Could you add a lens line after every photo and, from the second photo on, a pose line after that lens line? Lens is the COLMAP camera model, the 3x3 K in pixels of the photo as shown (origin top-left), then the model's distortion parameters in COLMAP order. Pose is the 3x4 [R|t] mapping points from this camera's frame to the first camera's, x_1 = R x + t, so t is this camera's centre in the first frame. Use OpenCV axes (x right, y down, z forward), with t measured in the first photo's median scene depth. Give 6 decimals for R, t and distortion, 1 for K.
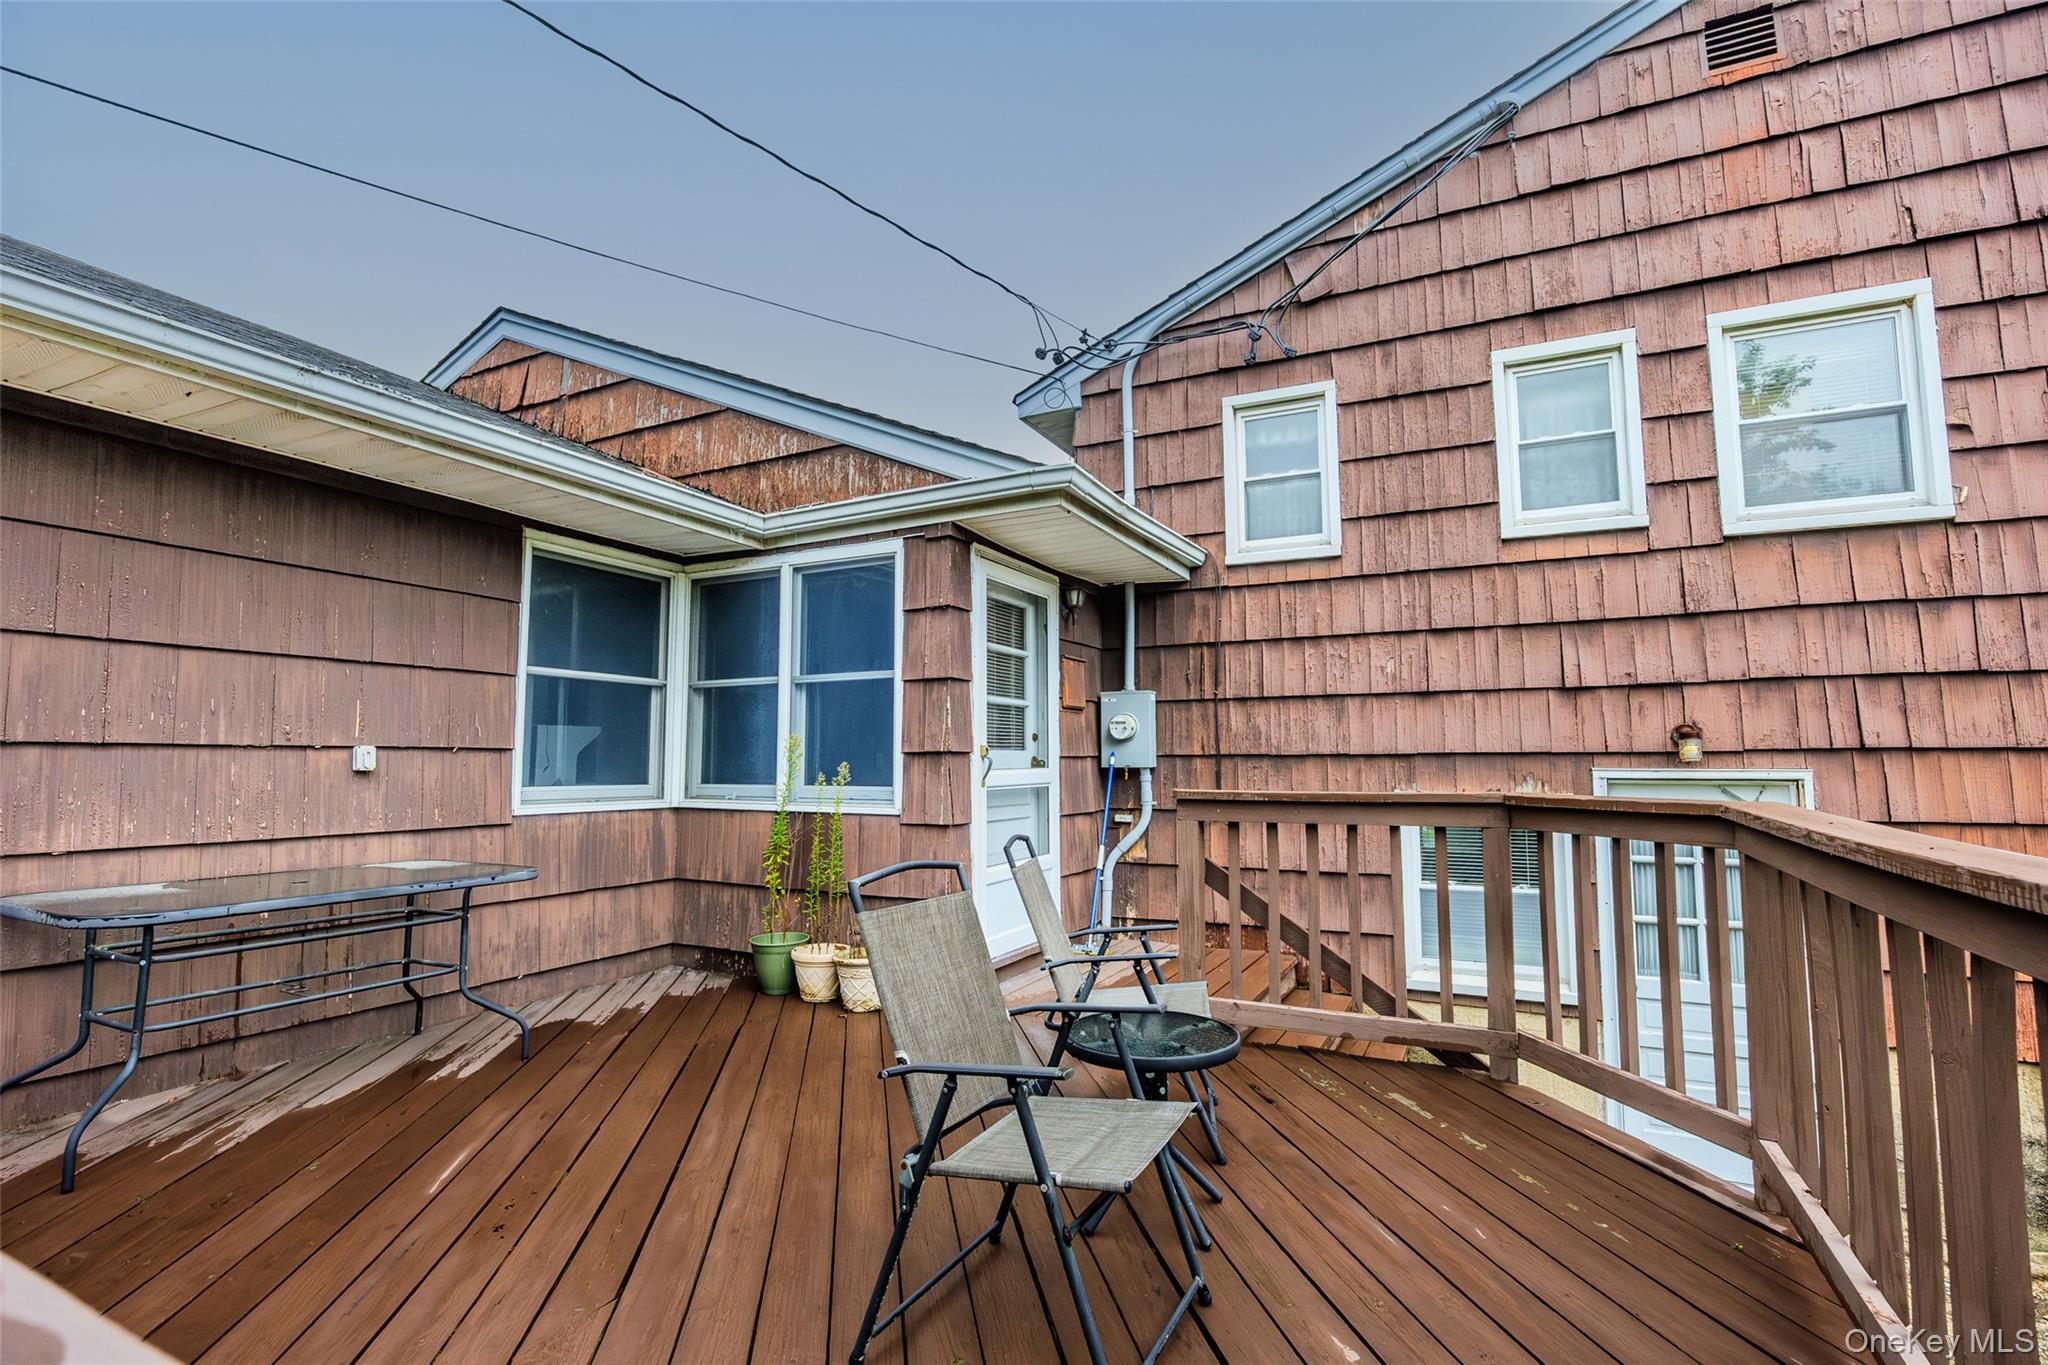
lens RADIAL K [[967.2, 0, 1022.1], [0, 967.2, 684.8], [0, 0, 1]] dist [-0.019437, -0.000300]
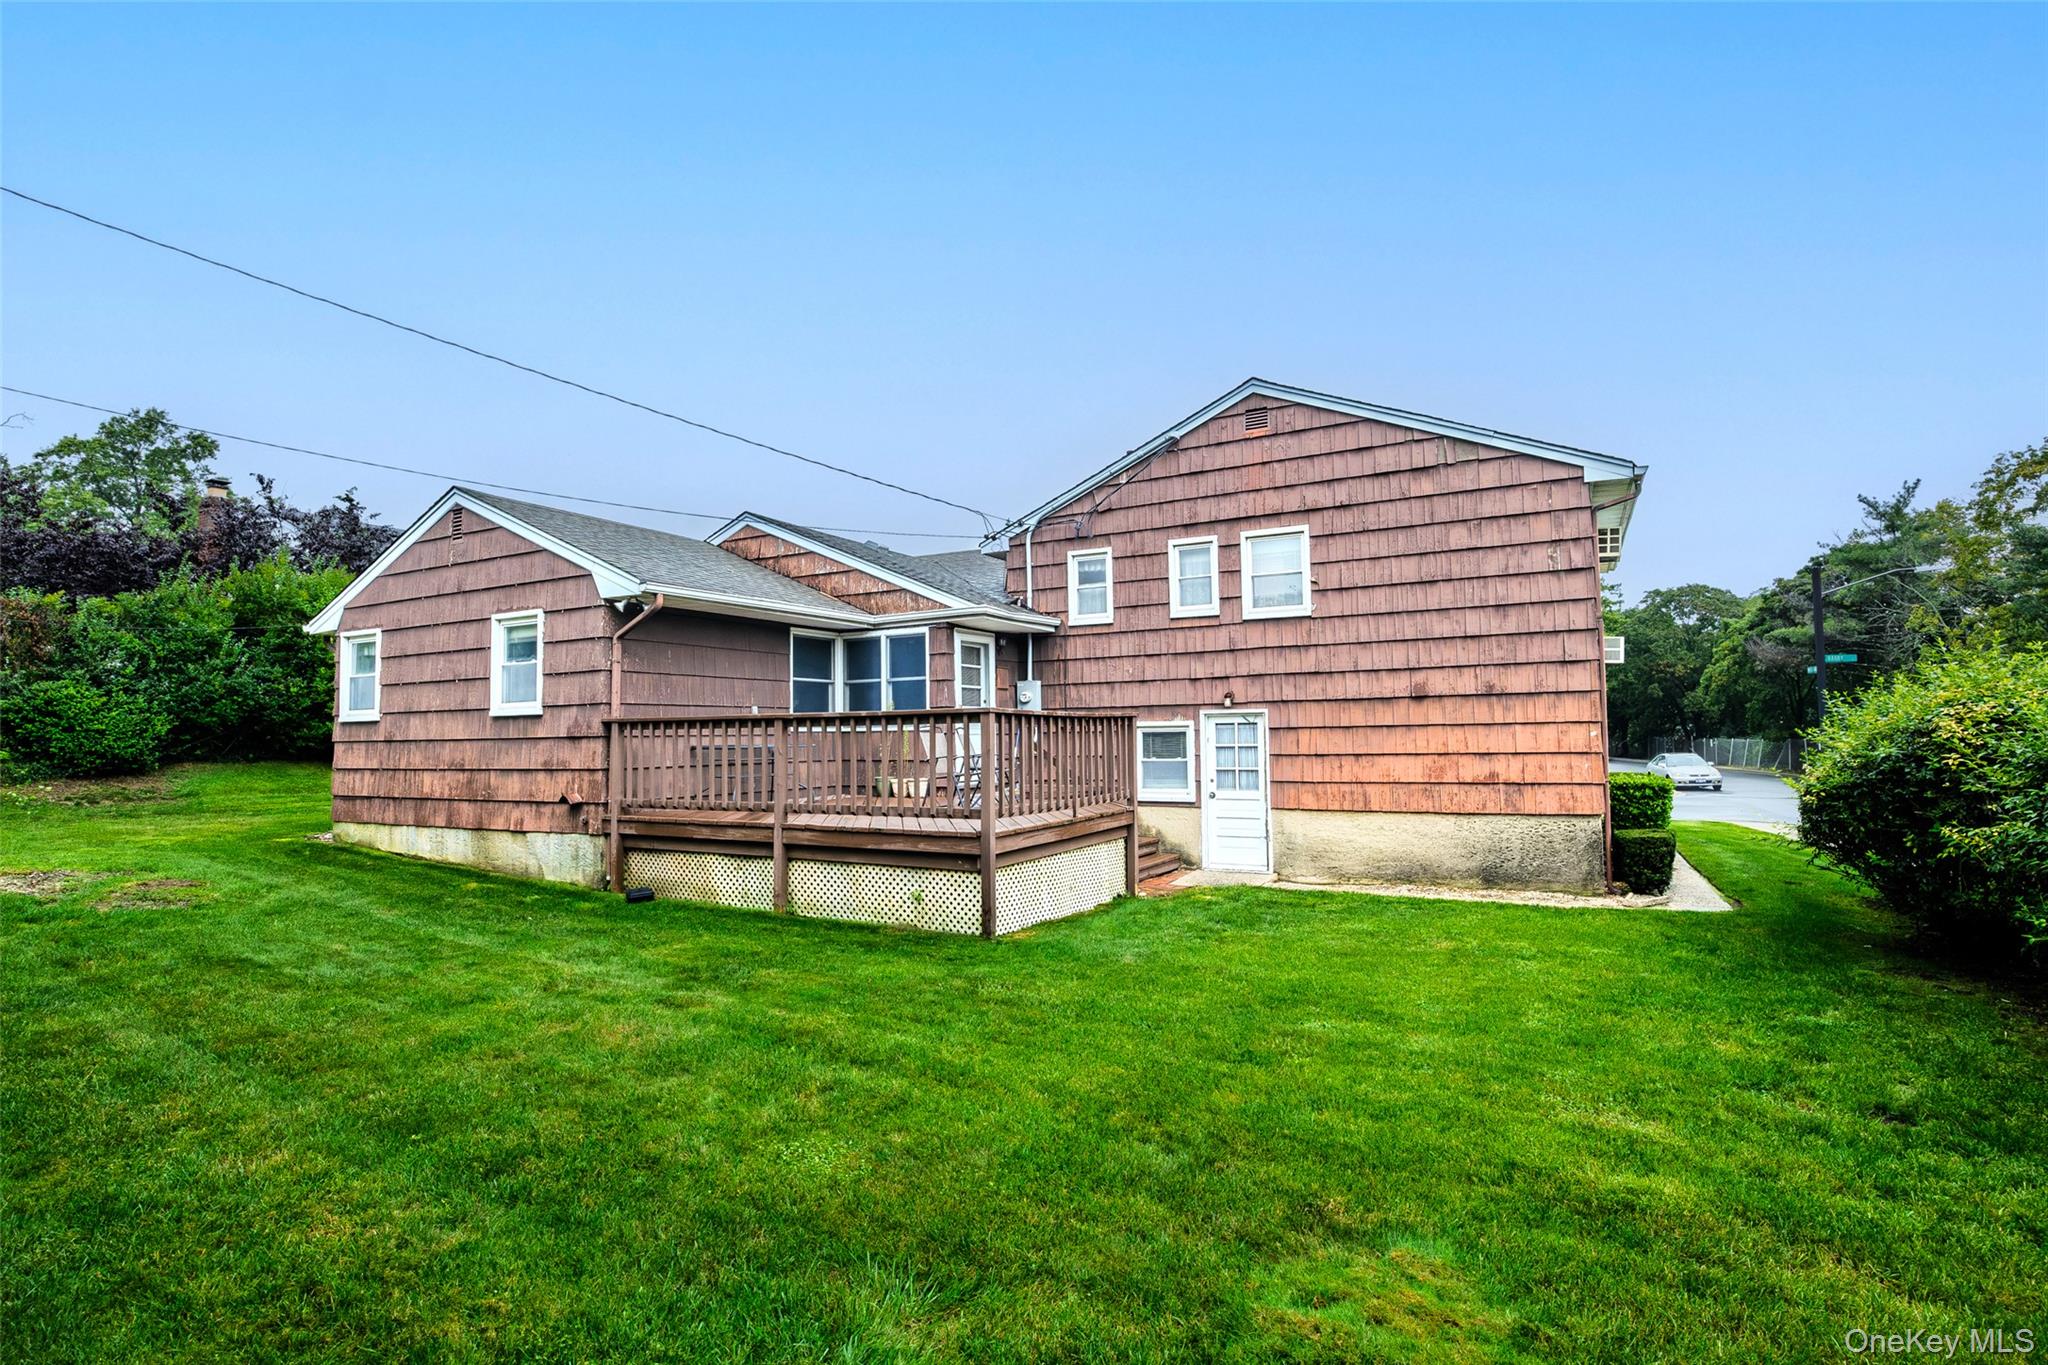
lens RADIAL K [[1007.8, 0, 1025.0], [0, 1007.8, 671.6], [0, 0, 1]] dist [-0.016818, -0.000624]
pose [[0.999275, -0.015335, -0.034842, 0.213207], [0.015953, 0.999719, 0.017537, -0.066171], [0.034563, -0.018080, 0.999239, -1.585377]]
